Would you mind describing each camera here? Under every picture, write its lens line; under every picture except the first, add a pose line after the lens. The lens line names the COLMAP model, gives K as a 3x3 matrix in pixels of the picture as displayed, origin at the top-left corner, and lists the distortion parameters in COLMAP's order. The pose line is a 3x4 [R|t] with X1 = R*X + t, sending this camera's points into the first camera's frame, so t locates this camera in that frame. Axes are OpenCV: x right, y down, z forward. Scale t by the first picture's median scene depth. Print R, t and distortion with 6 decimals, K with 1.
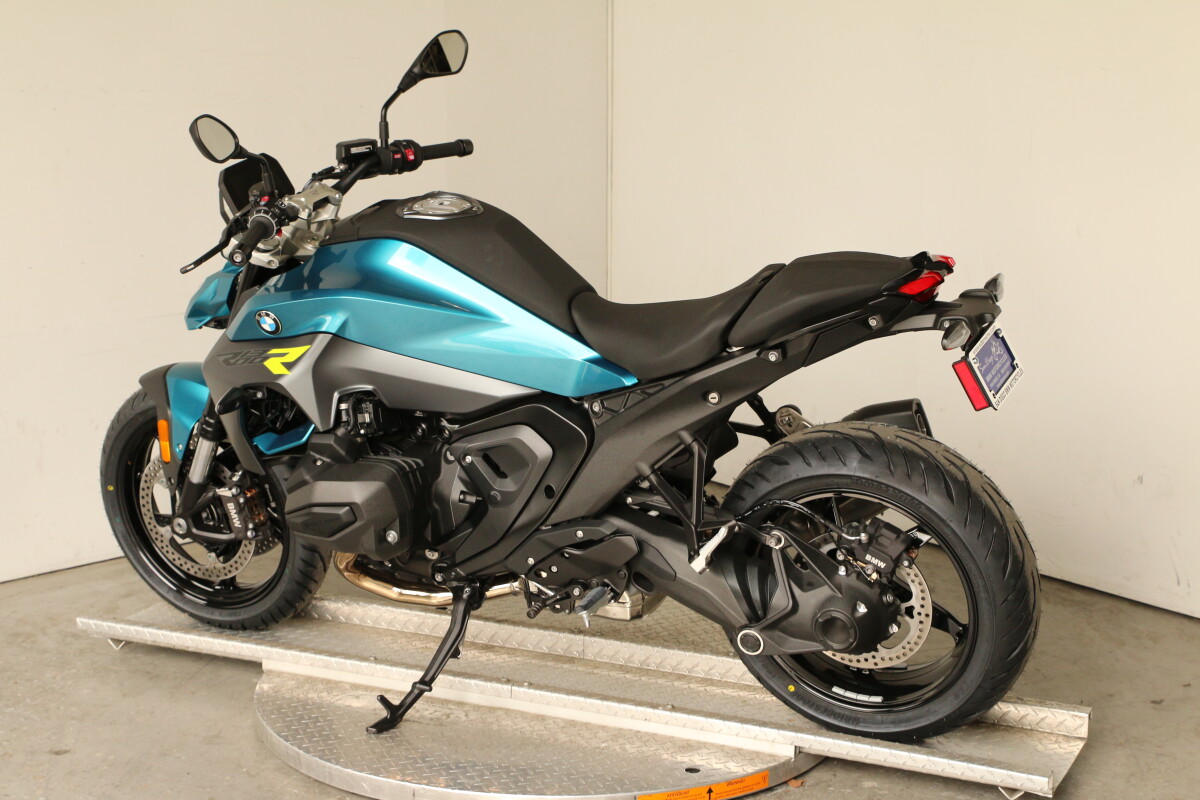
lens RADIAL K [[2123.4, 0, 600.0], [0, 2123.4, 400.0], [0, 0, 1]] dist [-0.009758, 0.067578]
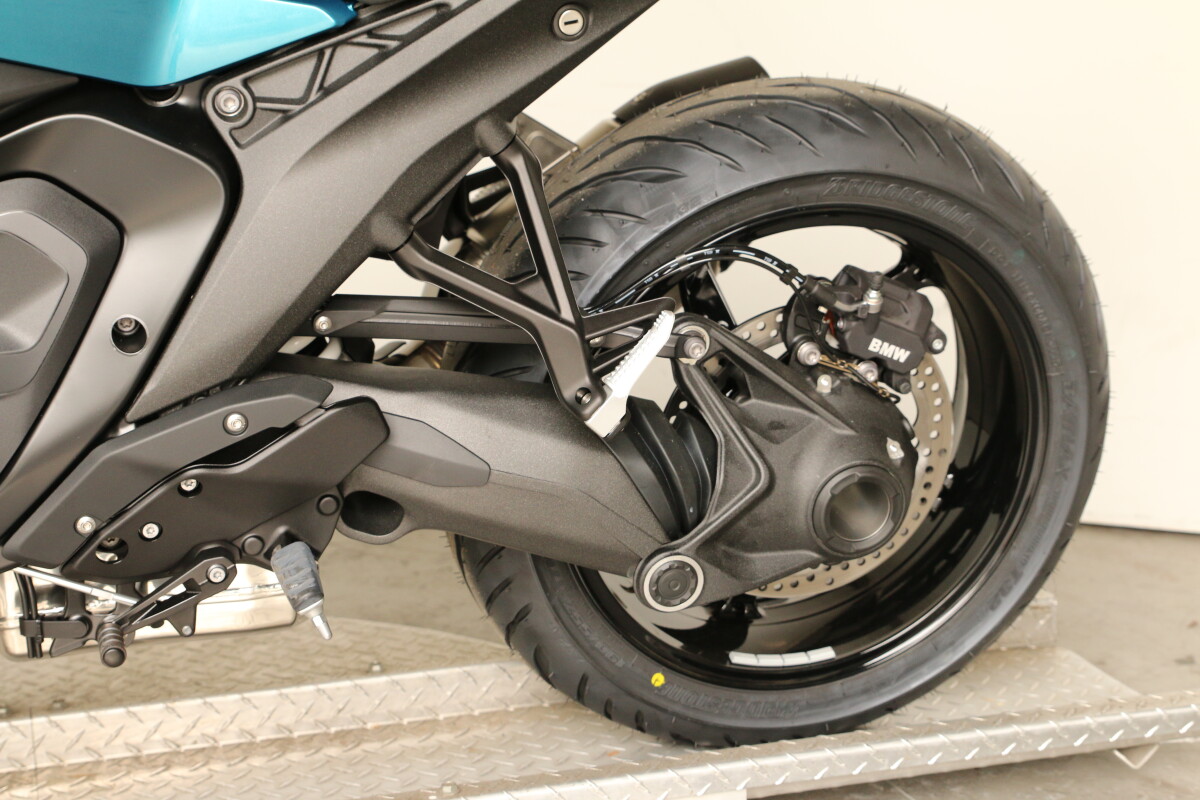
lens RADIAL K [[2123.4, 0, 600.0], [0, 2123.4, 400.0], [0, 0, 1]] dist [-0.009758, 0.067578]
pose [[0.752700, -0.152017, 0.640573, -0.211696], [0.169520, 0.984921, 0.034542, 0.056142], [-0.636164, 0.082591, 0.767120, 0.640200]]
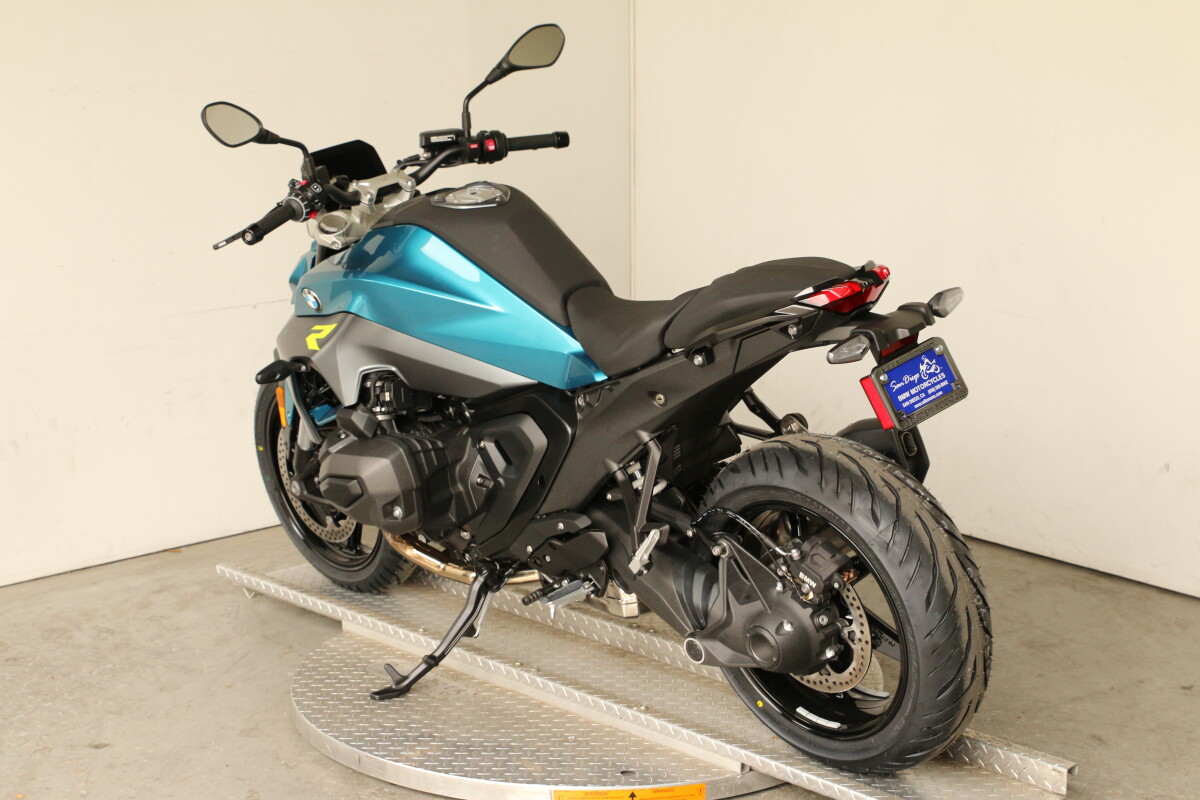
lens RADIAL K [[2123.4, 0, 600.0], [0, 2123.4, 400.0], [0, 0, 1]] dist [-0.009758, 0.067578]
pose [[0.933643, 0.068308, -0.351631, 0.353267], [-0.066630, 0.997635, 0.016887, -0.014433], [0.351953, 0.007663, 0.935986, 0.063071]]
